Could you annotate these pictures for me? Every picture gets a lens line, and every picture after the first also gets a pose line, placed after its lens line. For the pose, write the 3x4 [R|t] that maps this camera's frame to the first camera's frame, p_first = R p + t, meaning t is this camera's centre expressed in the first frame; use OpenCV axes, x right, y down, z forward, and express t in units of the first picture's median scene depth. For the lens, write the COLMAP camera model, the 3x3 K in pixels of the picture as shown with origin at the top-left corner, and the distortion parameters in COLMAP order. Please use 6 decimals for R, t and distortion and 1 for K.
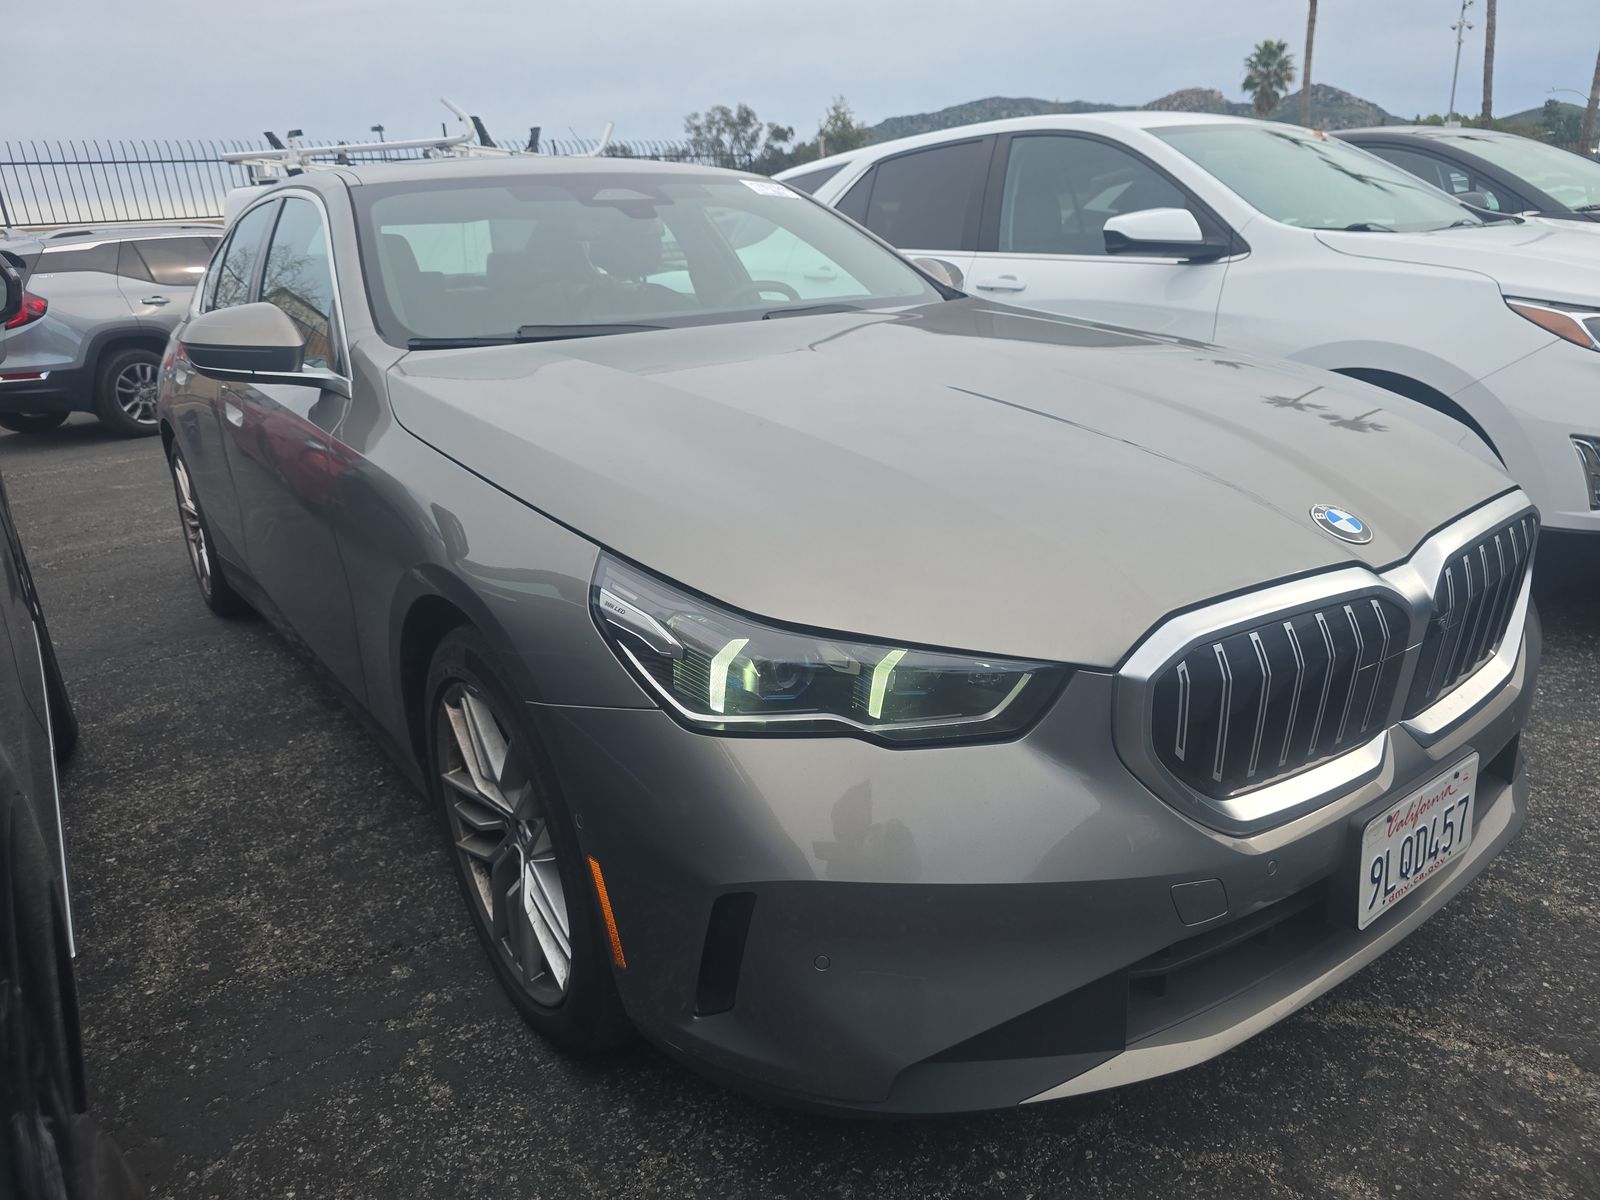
lens RADIAL K [[1053.4, 0, 800.0], [0, 1053.4, 600.0], [0, 0, 1]] dist [0.040216, -0.044946]
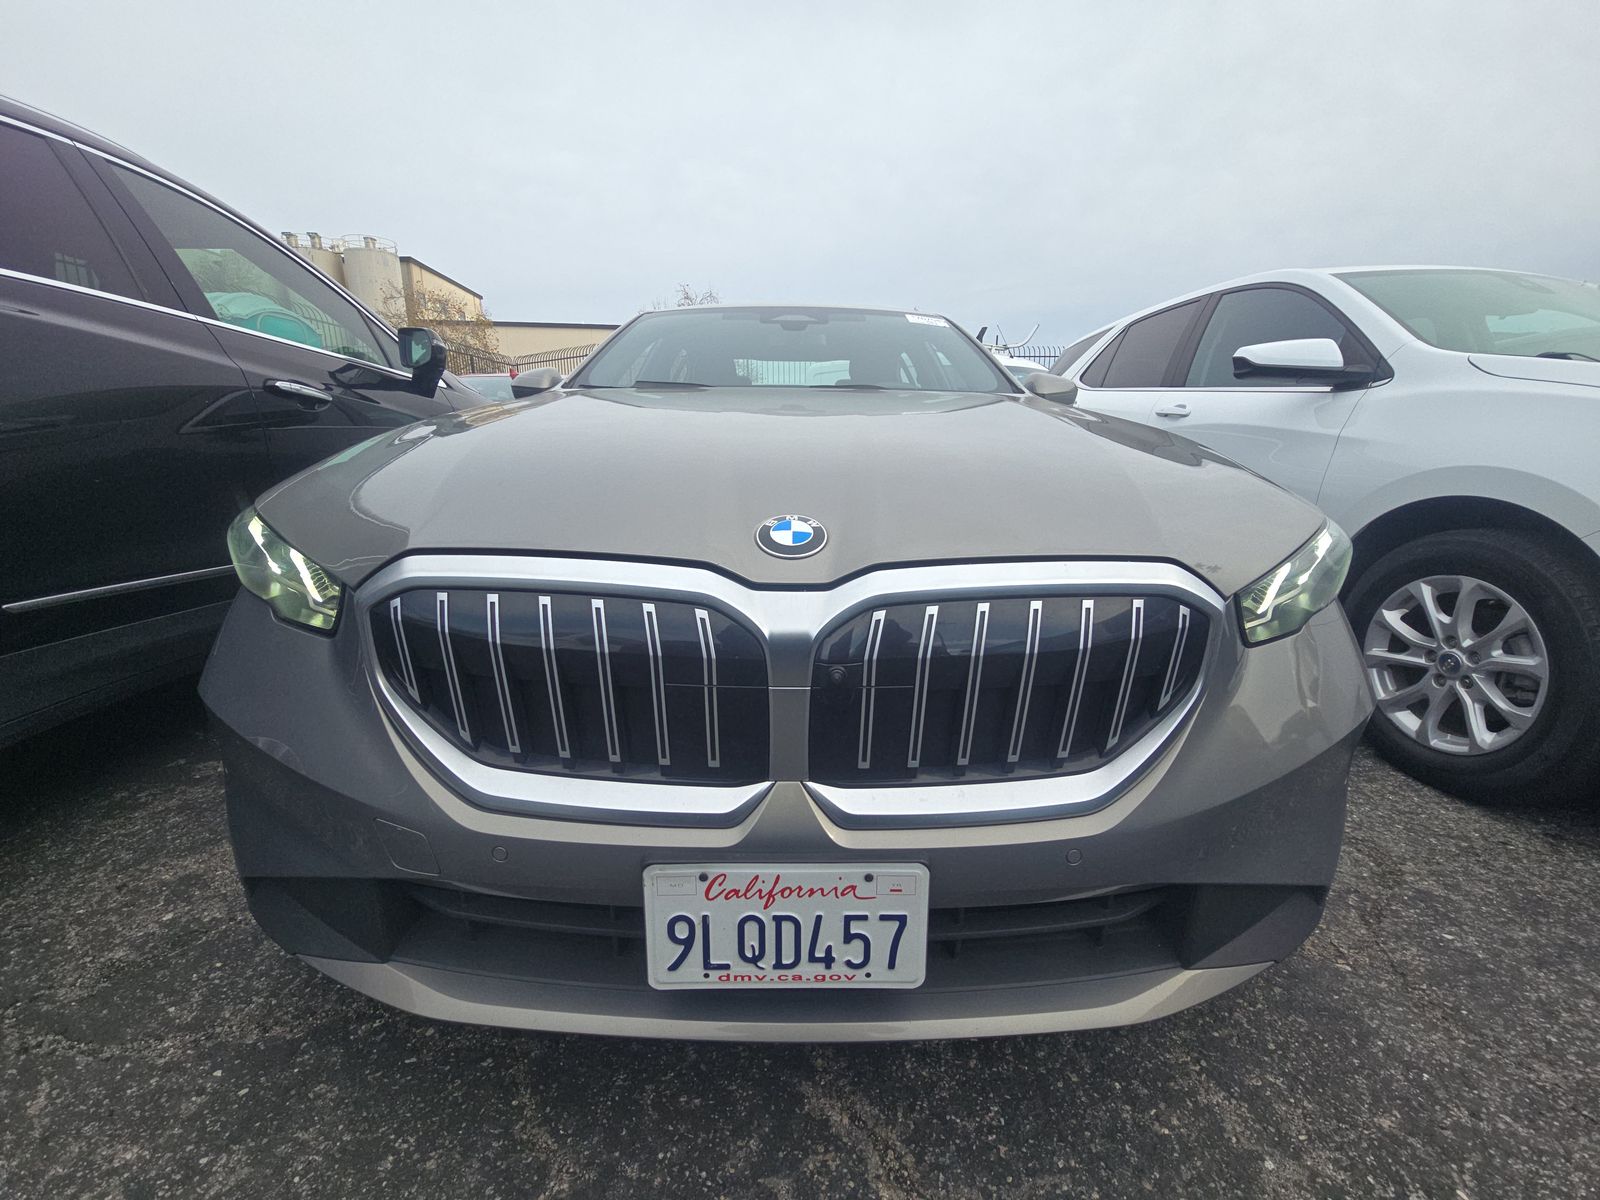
lens RADIAL K [[635.7, 0, 803.7], [0, 635.7, 588.1], [0, 0, 1]] dist [0.013405, -0.010808]
pose [[0.814988, 0.198459, -0.544434, 0.676945], [-0.232292, 0.972622, 0.006817, -0.029545], [0.530882, 0.120912, 0.838776, 0.474196]]
